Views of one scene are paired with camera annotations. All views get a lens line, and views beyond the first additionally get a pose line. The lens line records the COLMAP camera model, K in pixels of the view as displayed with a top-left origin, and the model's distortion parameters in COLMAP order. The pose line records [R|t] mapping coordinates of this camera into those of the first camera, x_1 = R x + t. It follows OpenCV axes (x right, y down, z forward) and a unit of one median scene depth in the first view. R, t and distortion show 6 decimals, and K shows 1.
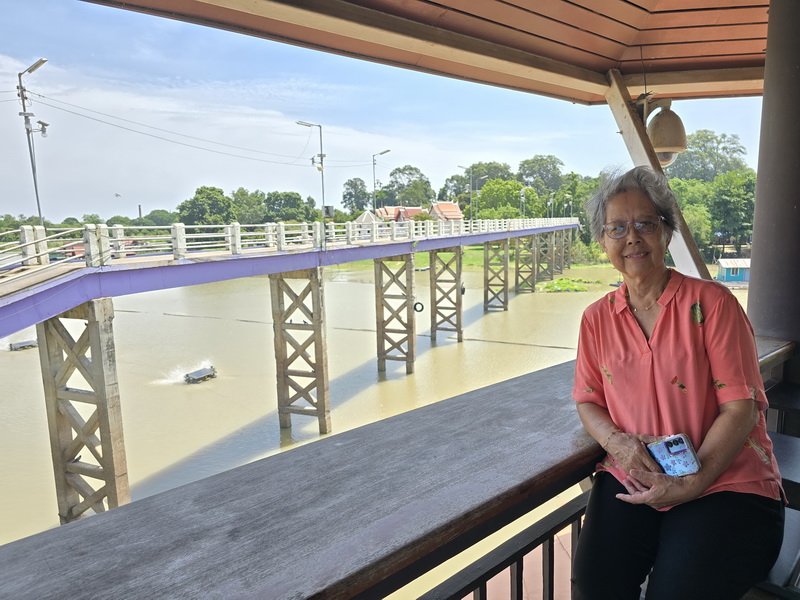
lens RADIAL K [[534.4, 0, 403.9], [0, 534.4, 305.7], [0, 0, 1]] dist [0.061768, -0.061939]
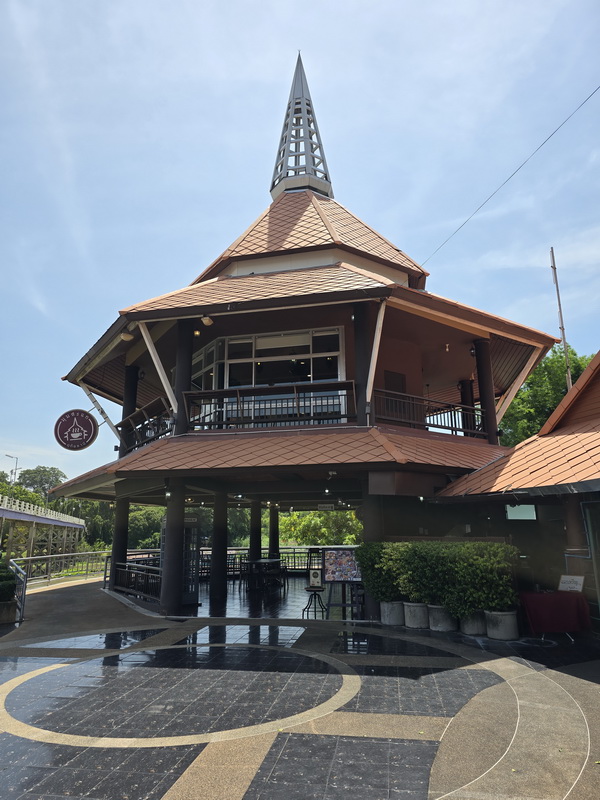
lens RADIAL K [[534.4, 0, 300.0], [0, 534.4, 400.0], [0, 0, 1]] dist [0.061768, -0.061939]
pose [[0.764469, 0.175724, 0.620249, -0.183886], [0.088393, 0.924472, -0.370861, 0.153497], [-0.638572, 0.338338, 0.691197, -0.364909]]
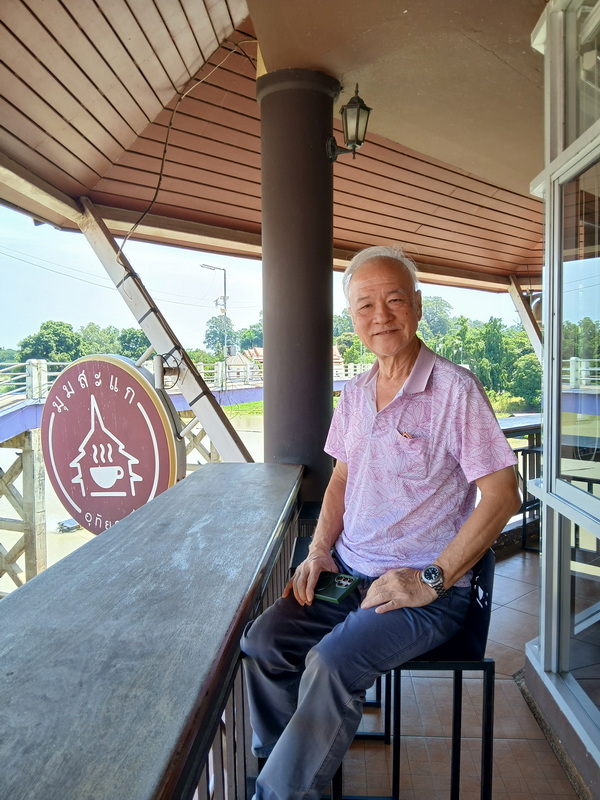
lens RADIAL K [[615.5, 0, 303.9], [0, 615.5, 399.1], [0, 0, 1]] dist [0.127597, -0.301155]
pose [[0.998390, 0.016650, 0.054217, -0.035860], [-0.011103, 0.994821, -0.101035, 0.015958], [-0.055619, 0.100270, 0.993404, -0.085288]]
